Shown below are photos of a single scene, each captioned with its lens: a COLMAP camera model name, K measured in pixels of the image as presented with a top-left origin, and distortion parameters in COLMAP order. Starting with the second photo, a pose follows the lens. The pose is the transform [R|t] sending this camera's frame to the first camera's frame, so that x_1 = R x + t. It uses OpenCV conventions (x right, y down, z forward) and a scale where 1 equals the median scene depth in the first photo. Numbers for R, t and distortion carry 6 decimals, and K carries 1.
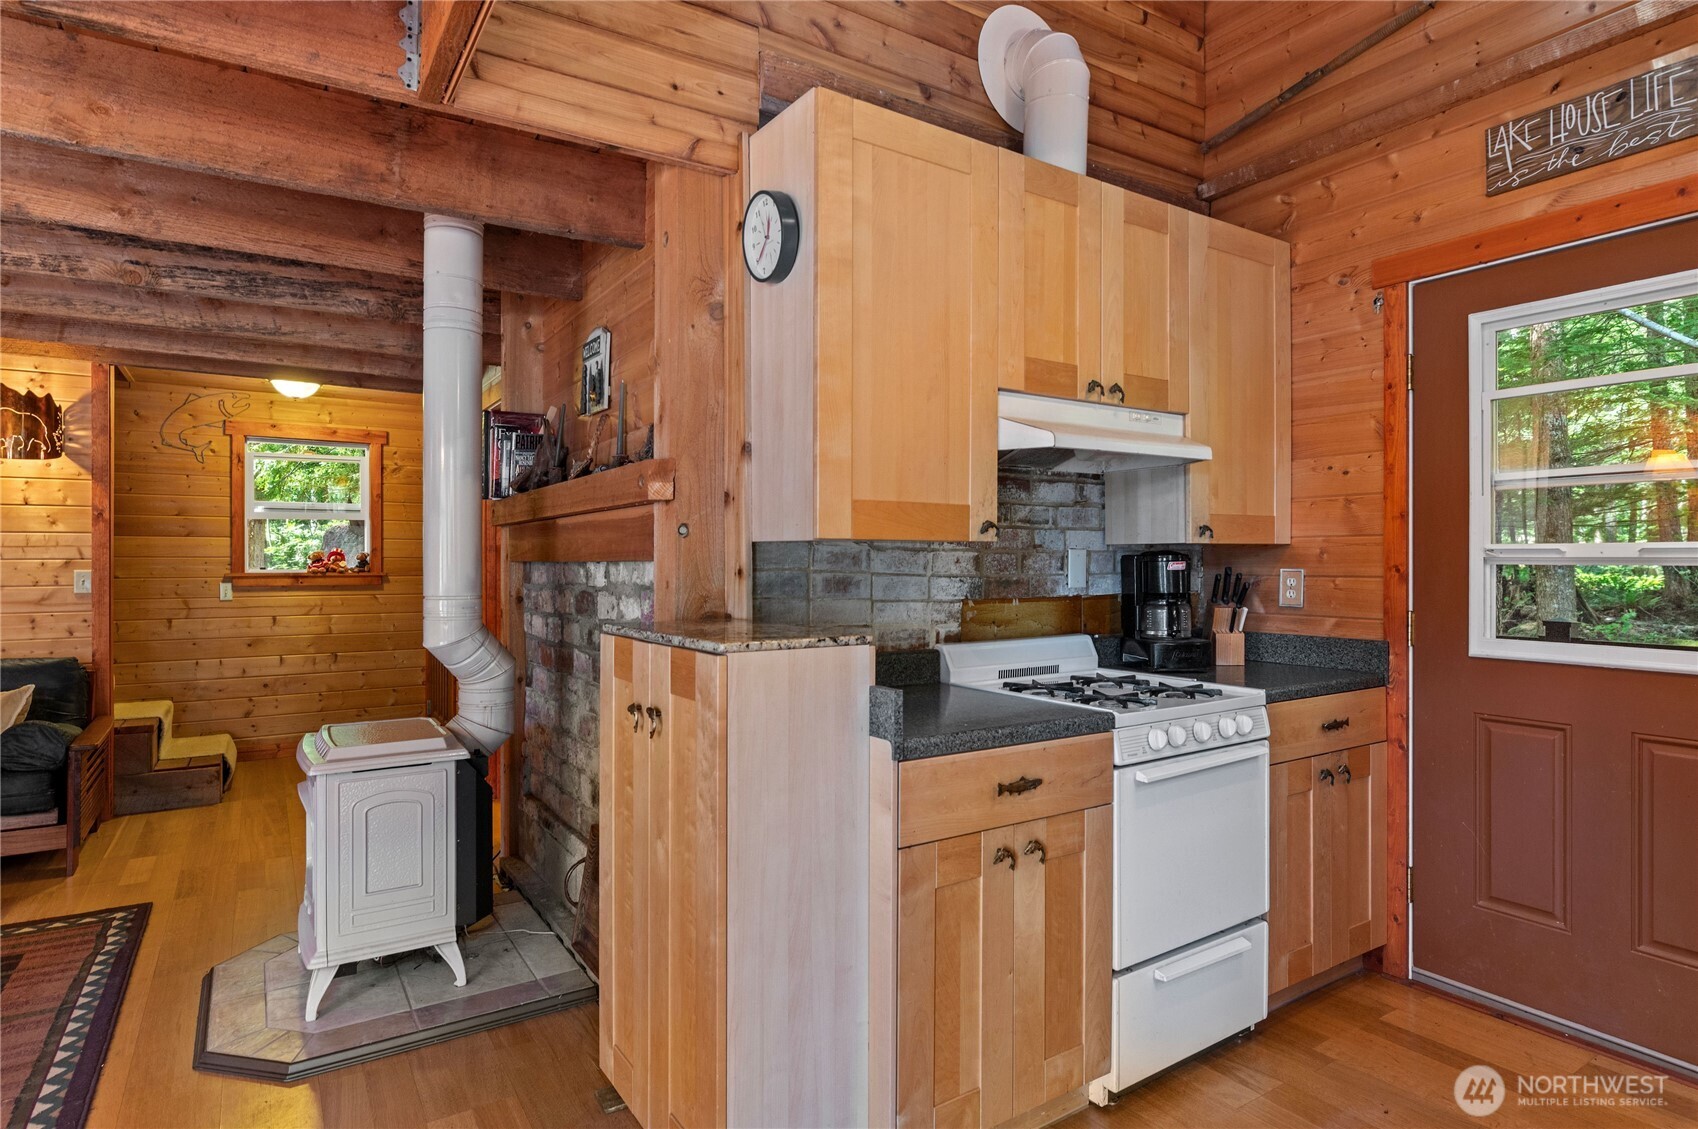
lens RADIAL K [[919.6, 0, 840.9], [0, 919.6, 561.0], [0, 0, 1]] dist [-0.003025, 0.000334]
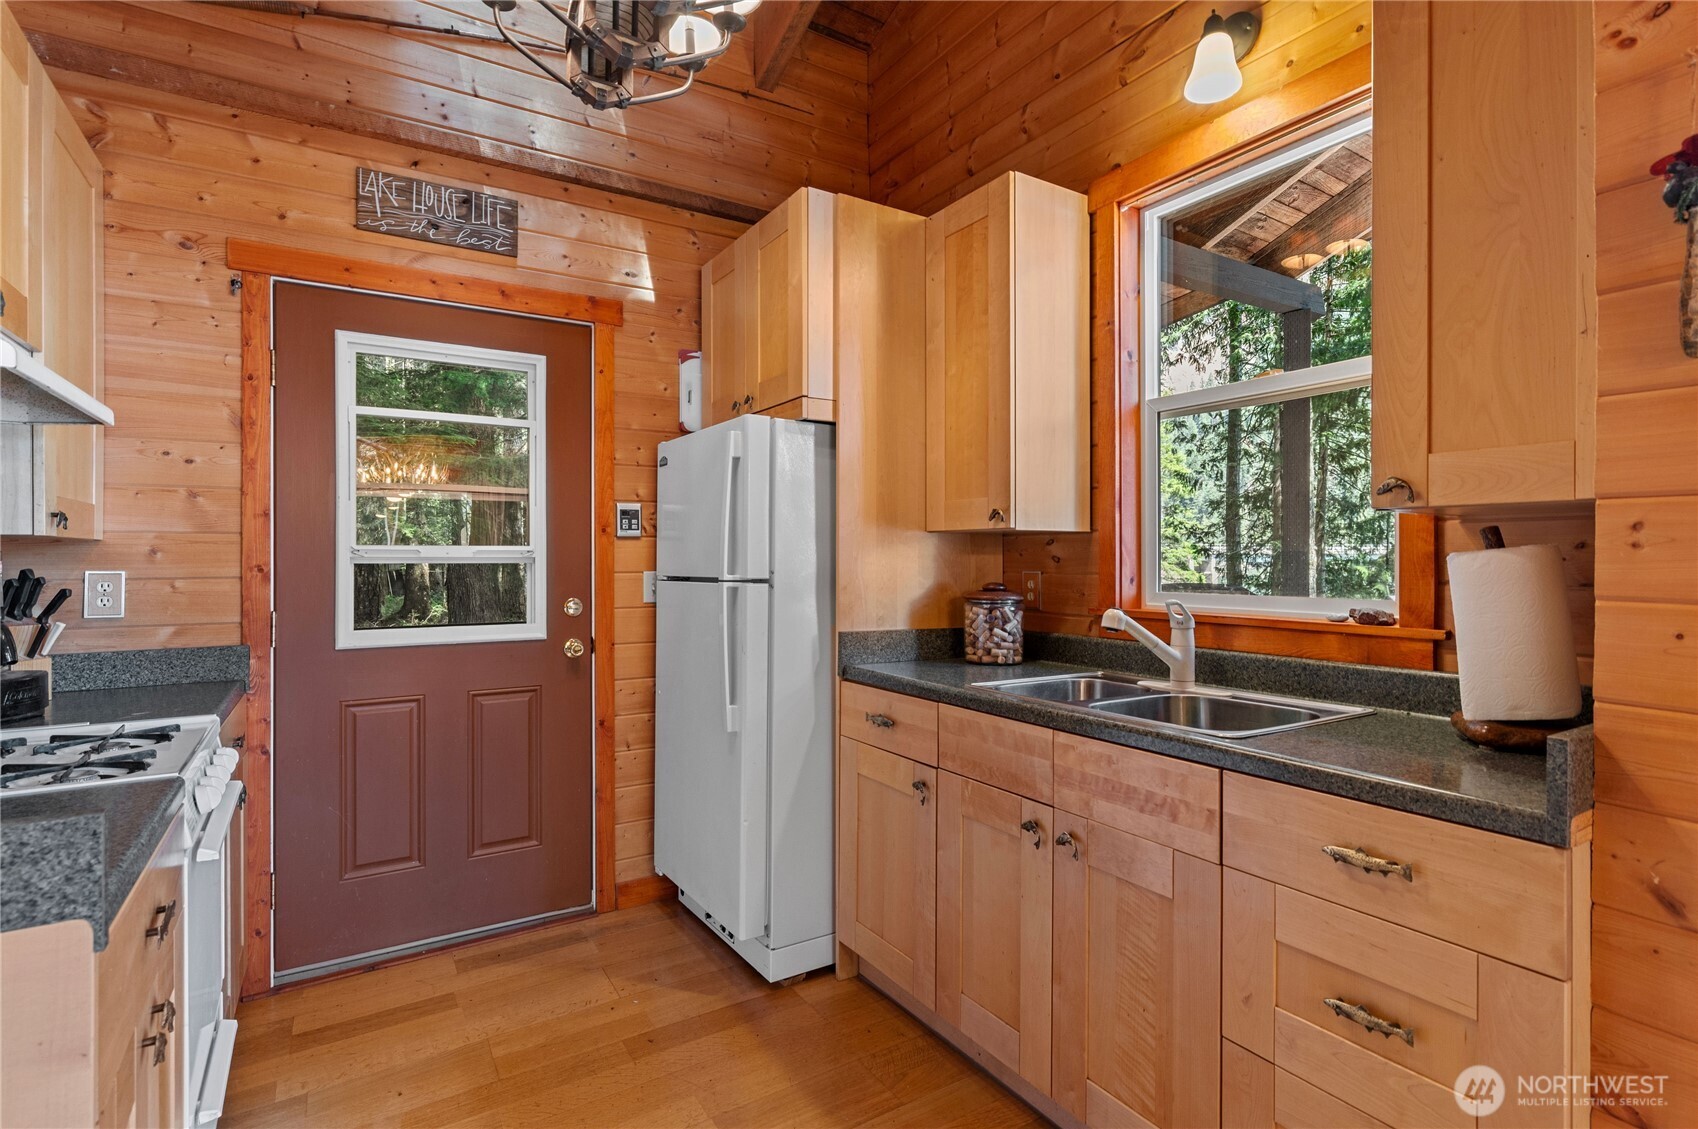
lens RADIAL K [[831.3, 0, 843.1], [0, 831.3, 561.4], [0, 0, 1]] dist [0.012131, 0.000357]
pose [[0.010580, 0.000957, 0.999944, -0.256297], [0.005552, 0.999984, -0.001016, 0.005071], [-0.999929, 0.005562, 0.010574, 0.364156]]
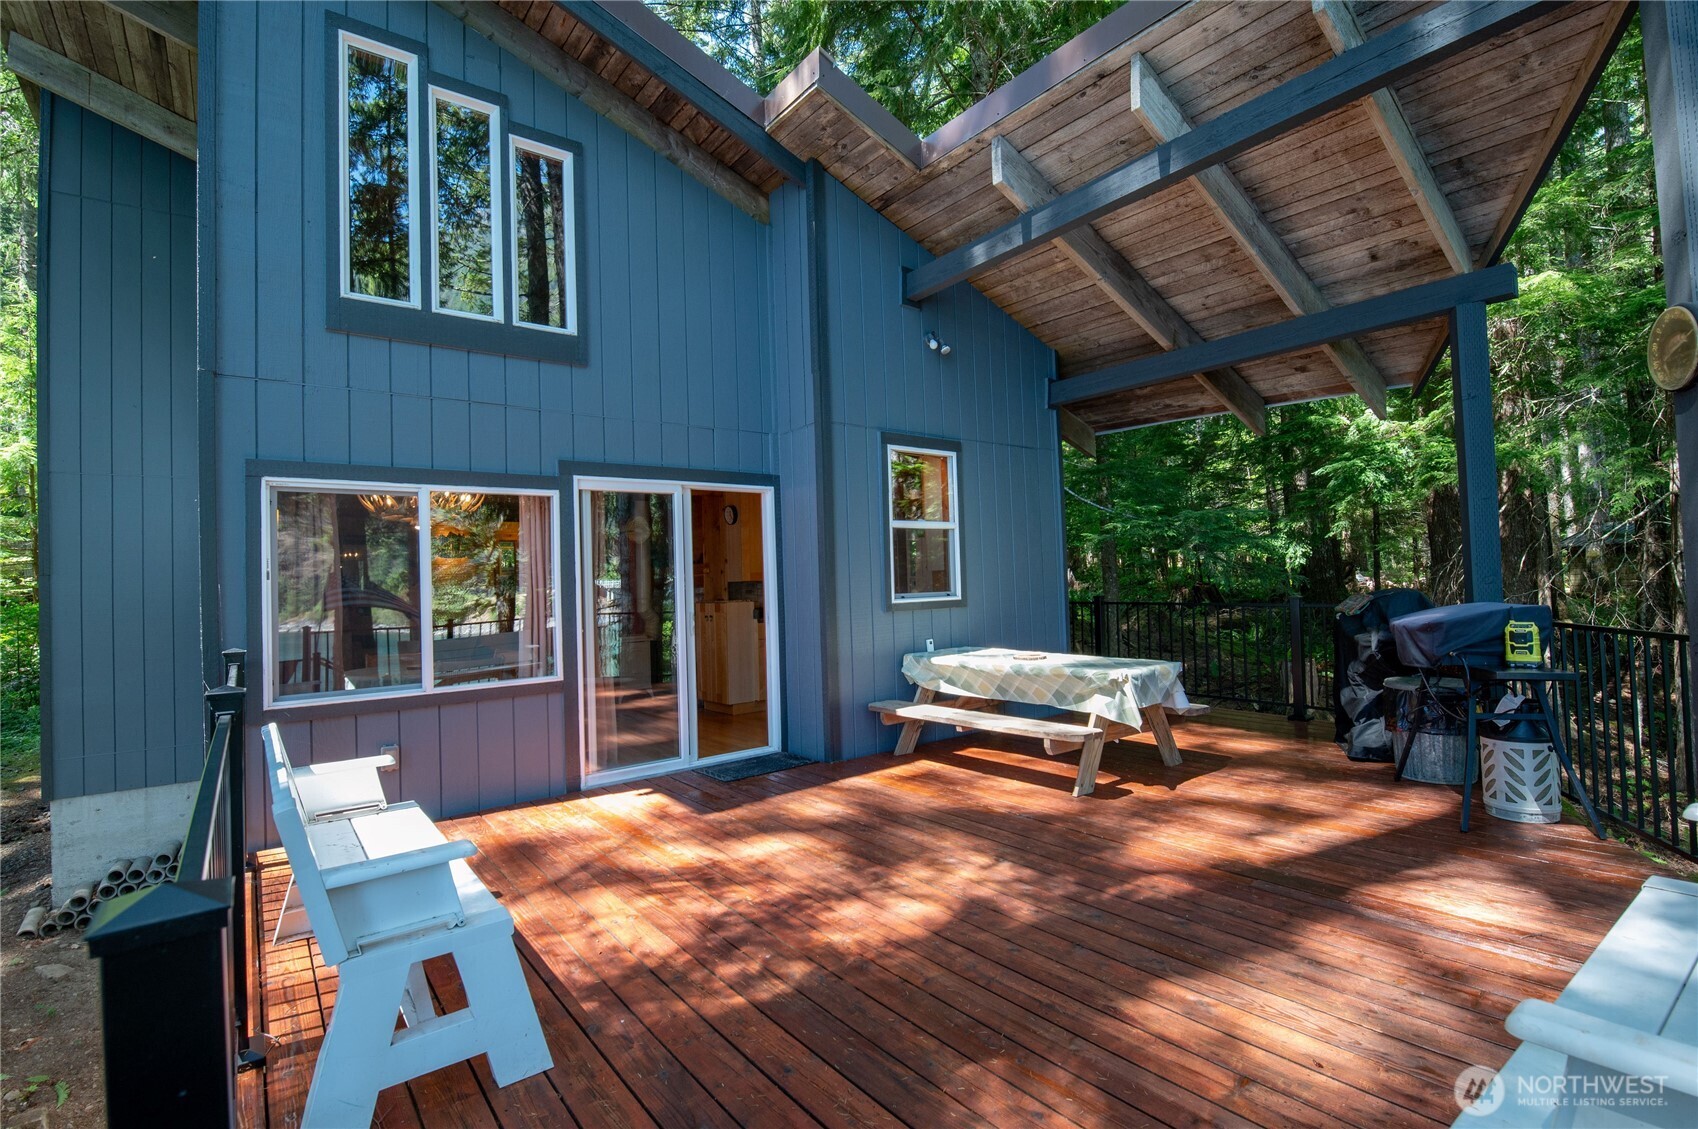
lens RADIAL K [[793.6, 0, 844.3], [0, 793.6, 561.6], [0, 0, 1]] dist [-0.000033, 0.000000]
pose [[0.996153, -0.031843, 0.081642, 0.108989], [0.034493, 0.998916, -0.031255, 0.014117], [-0.080558, 0.033951, 0.996172, -2.052966]]
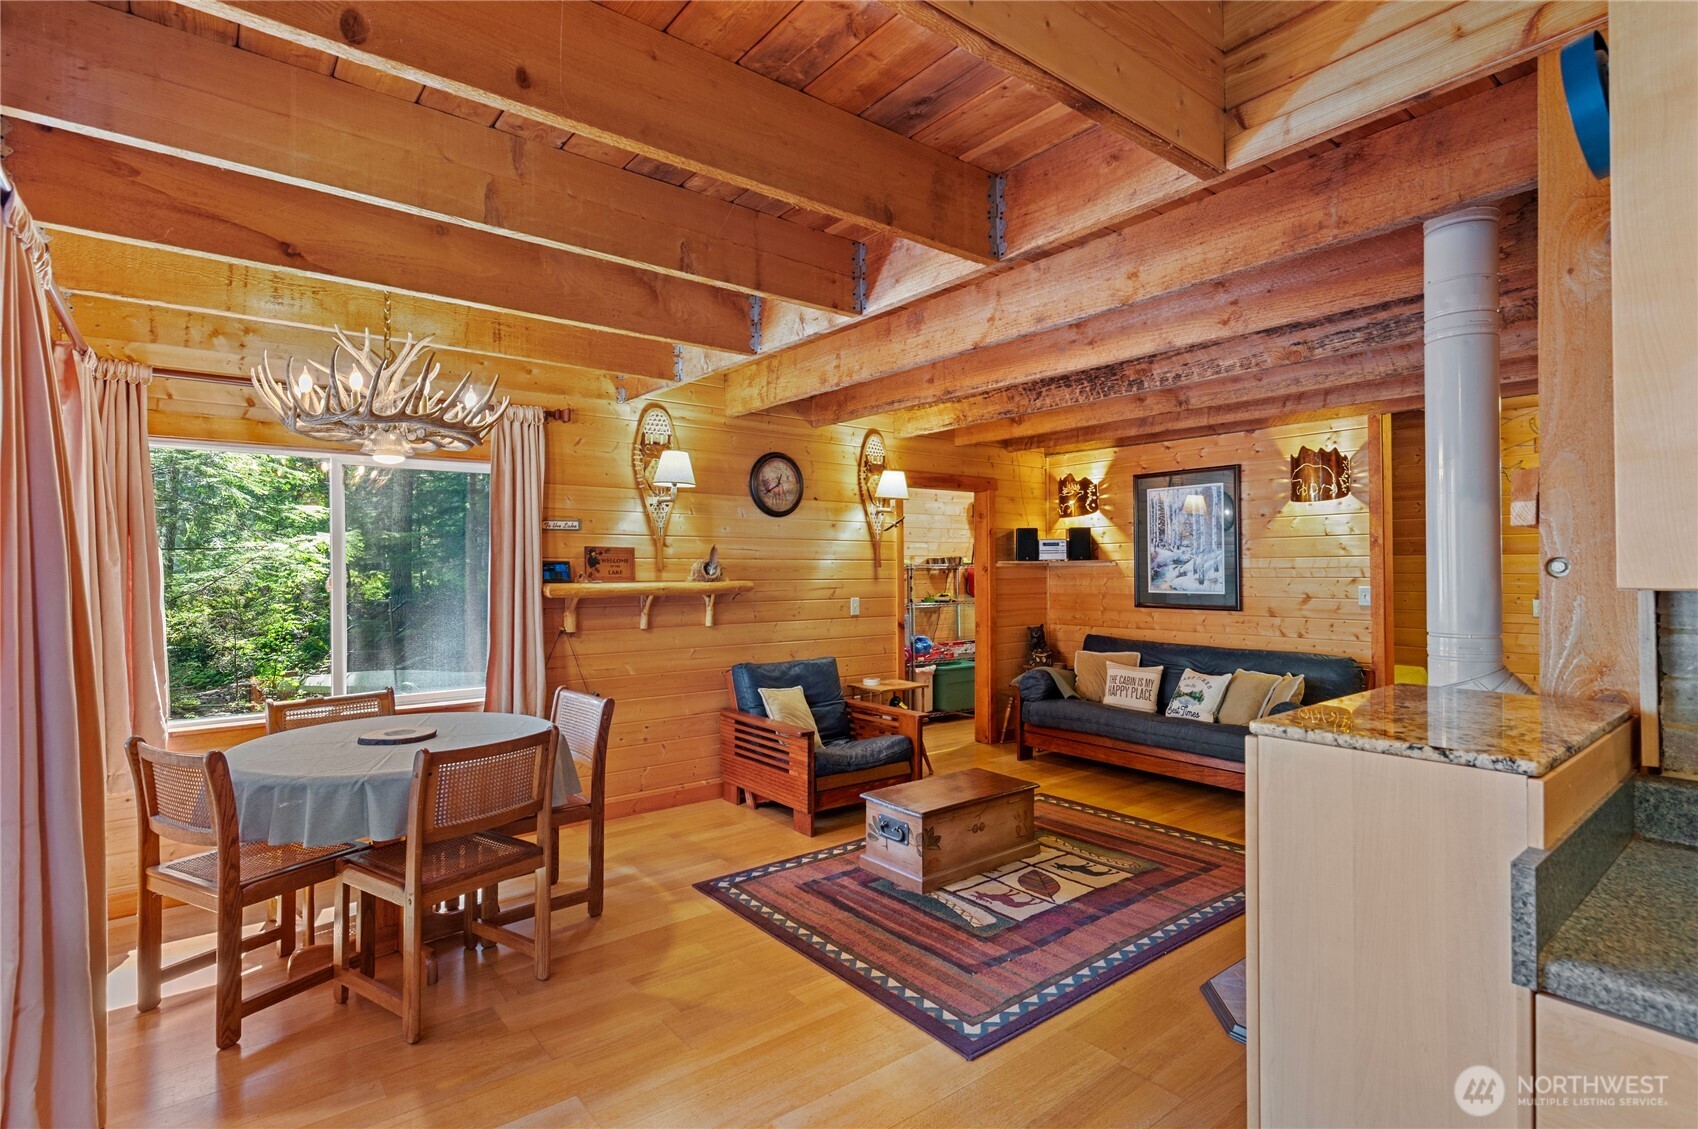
lens RADIAL K [[831.3, 0, 850.1], [0, 831.3, 566.9], [0, 0, 1]] dist [0.012131, 0.000357]
pose [[0.103891, -0.002796, -0.994585, 0.335750], [0.005880, 0.999980, -0.002197, -0.028917], [0.994571, -0.005619, 0.103905, 0.327936]]
